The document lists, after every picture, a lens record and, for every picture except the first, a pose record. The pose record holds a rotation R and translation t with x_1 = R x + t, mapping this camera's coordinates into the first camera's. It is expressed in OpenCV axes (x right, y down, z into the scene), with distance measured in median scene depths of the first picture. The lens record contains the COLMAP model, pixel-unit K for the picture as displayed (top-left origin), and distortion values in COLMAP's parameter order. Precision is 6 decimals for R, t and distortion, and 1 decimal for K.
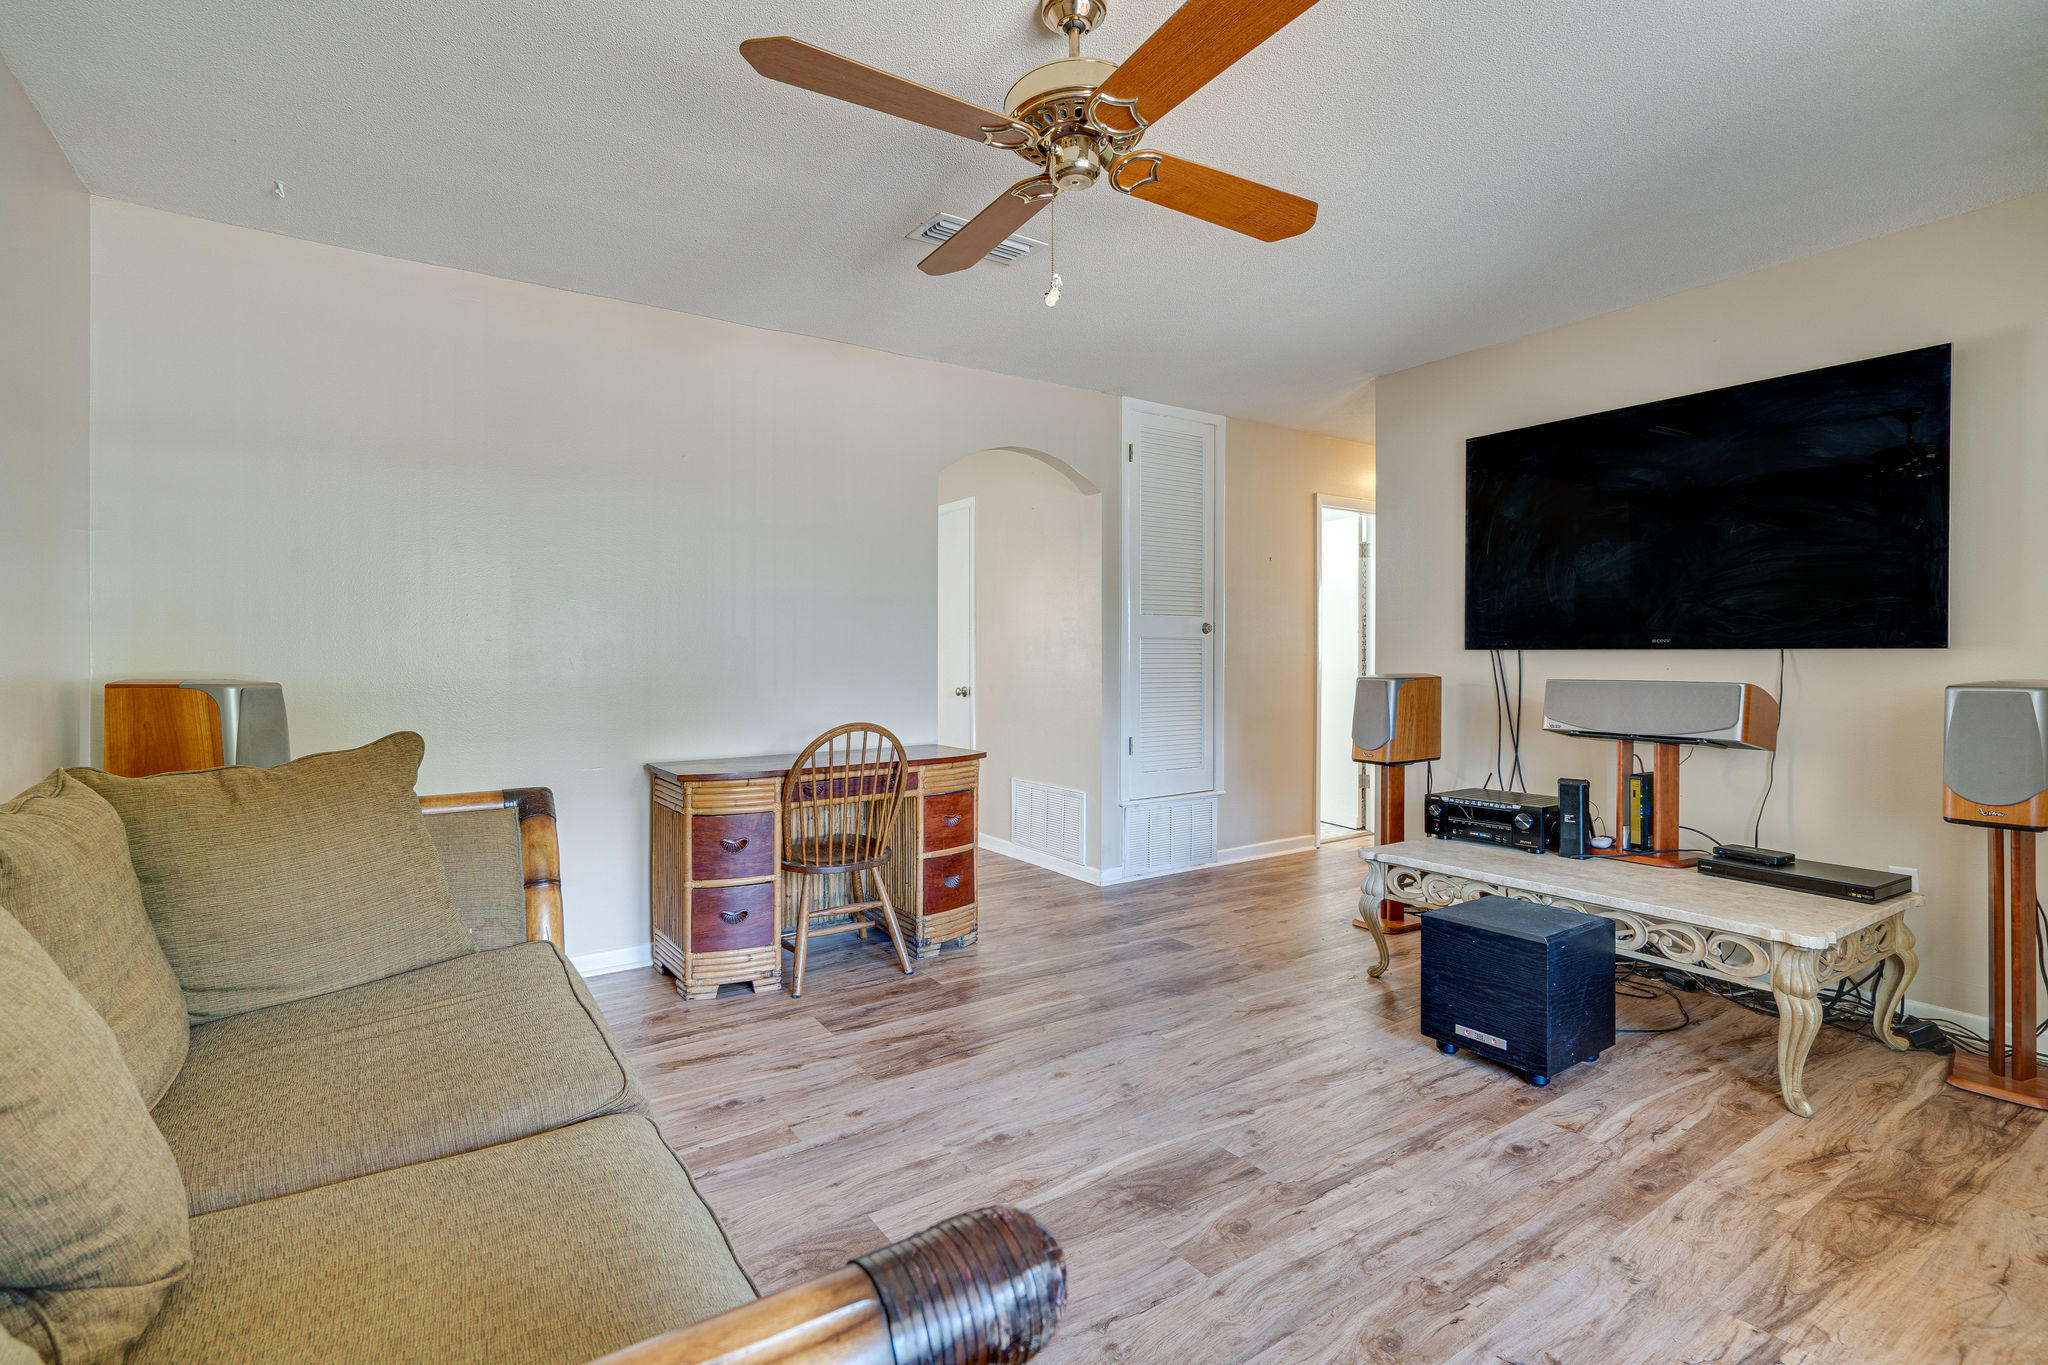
lens RADIAL K [[952.4, 0, 1017.1], [0, 952.4, 654.3], [0, 0, 1]] dist [-0.001230, 0.000583]
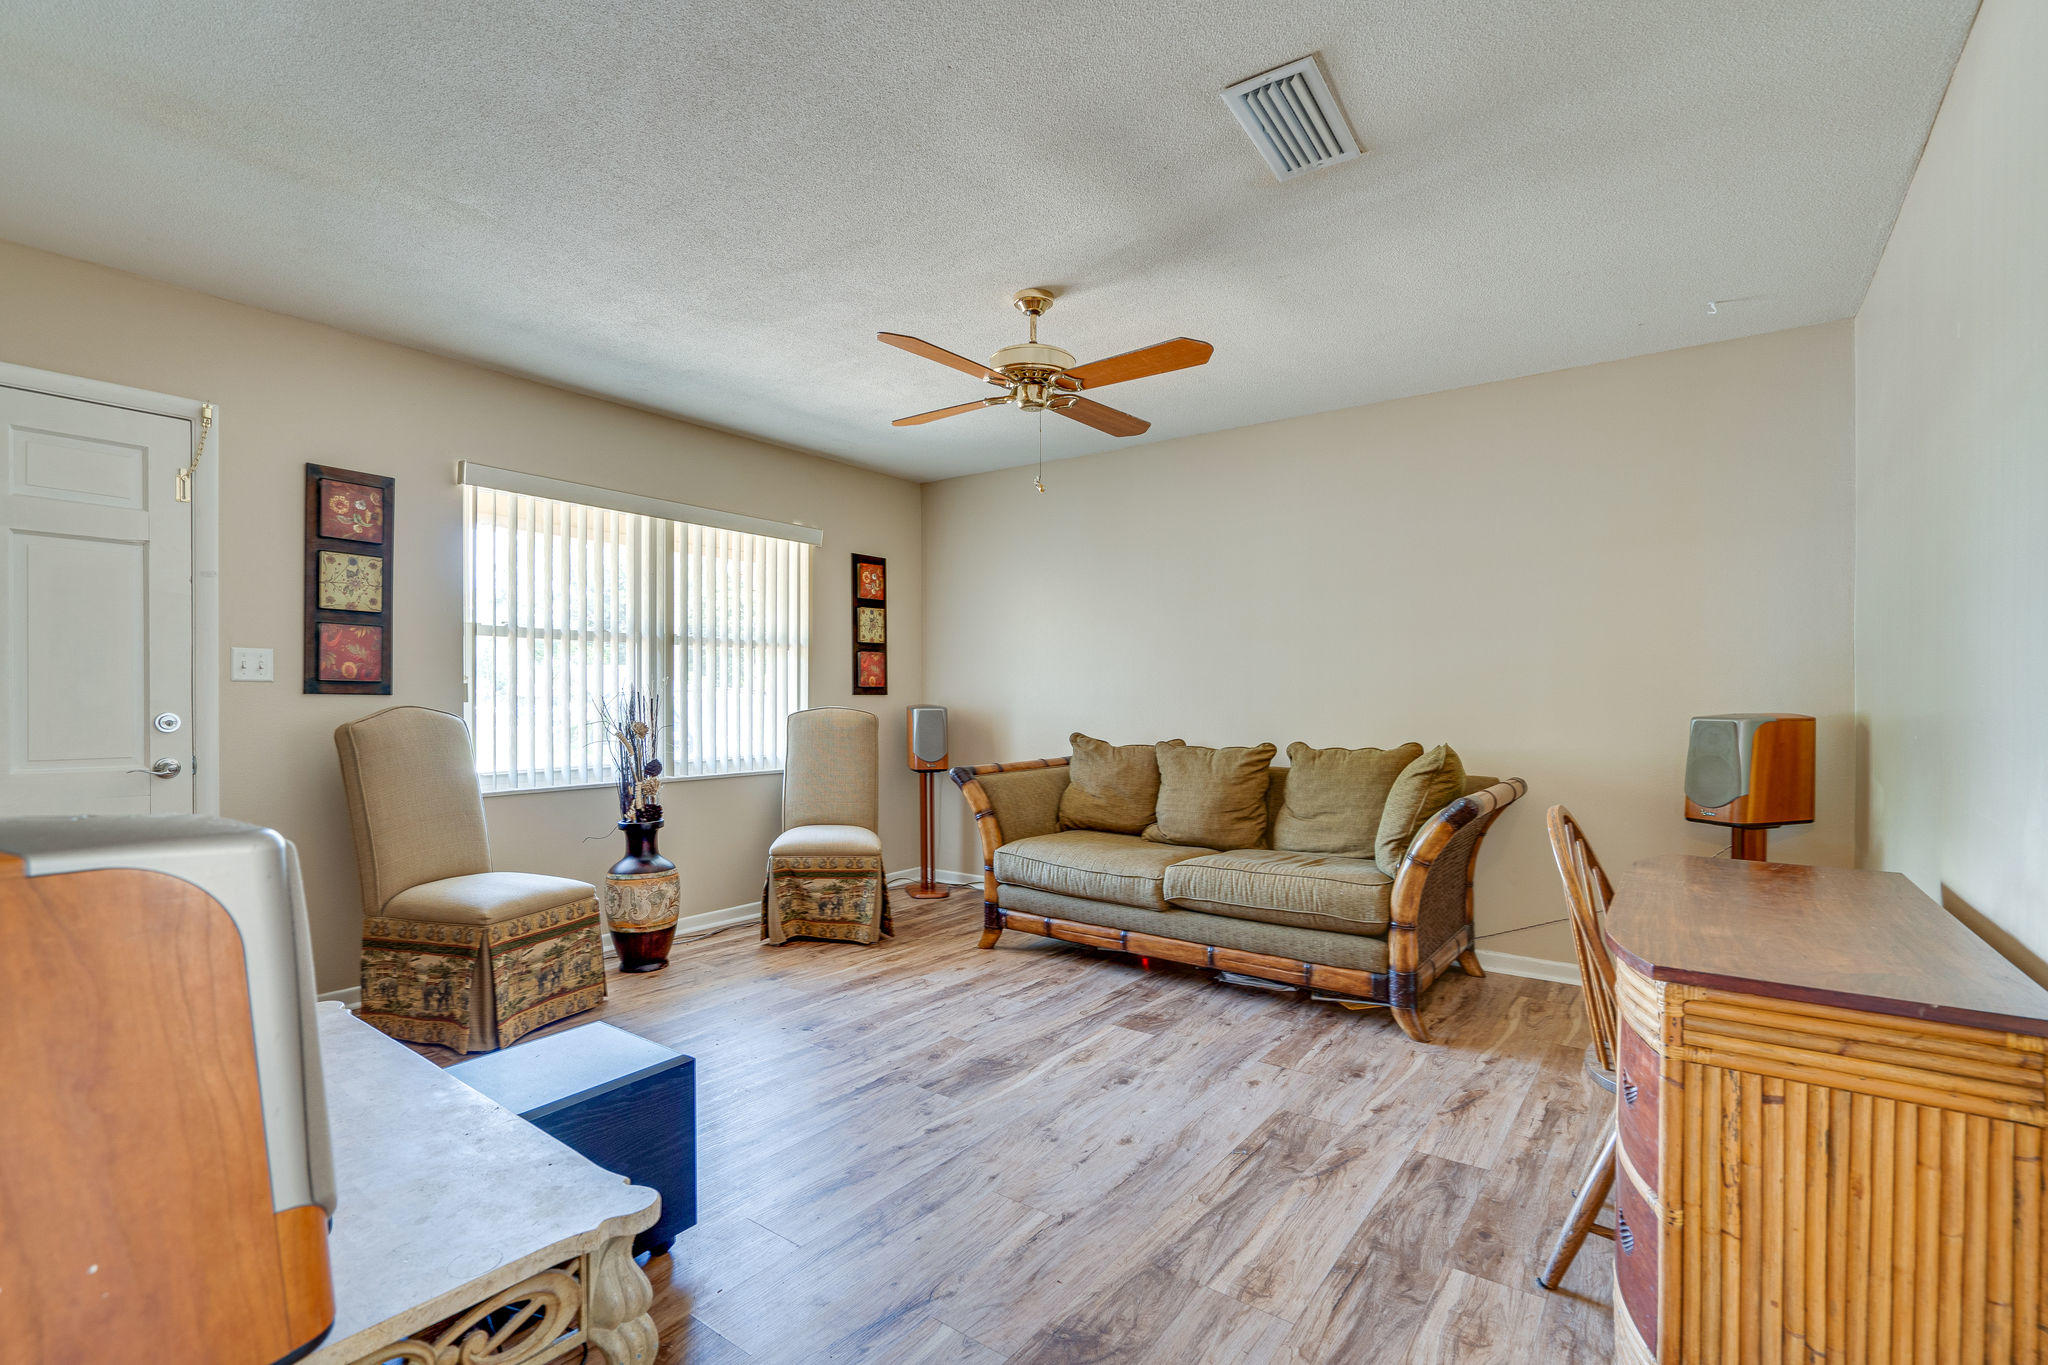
lens RADIAL K [[935.8, 0, 1021.3], [0, 935.8, 700.8], [0, 0, 1]] dist [-0.000352, 0.000060]
pose [[-0.941743, 0.003199, -0.336317, 0.419251], [0.001829, 0.999989, 0.004390, 0.001959], [0.336327, 0.003519, -0.941739, 1.699628]]
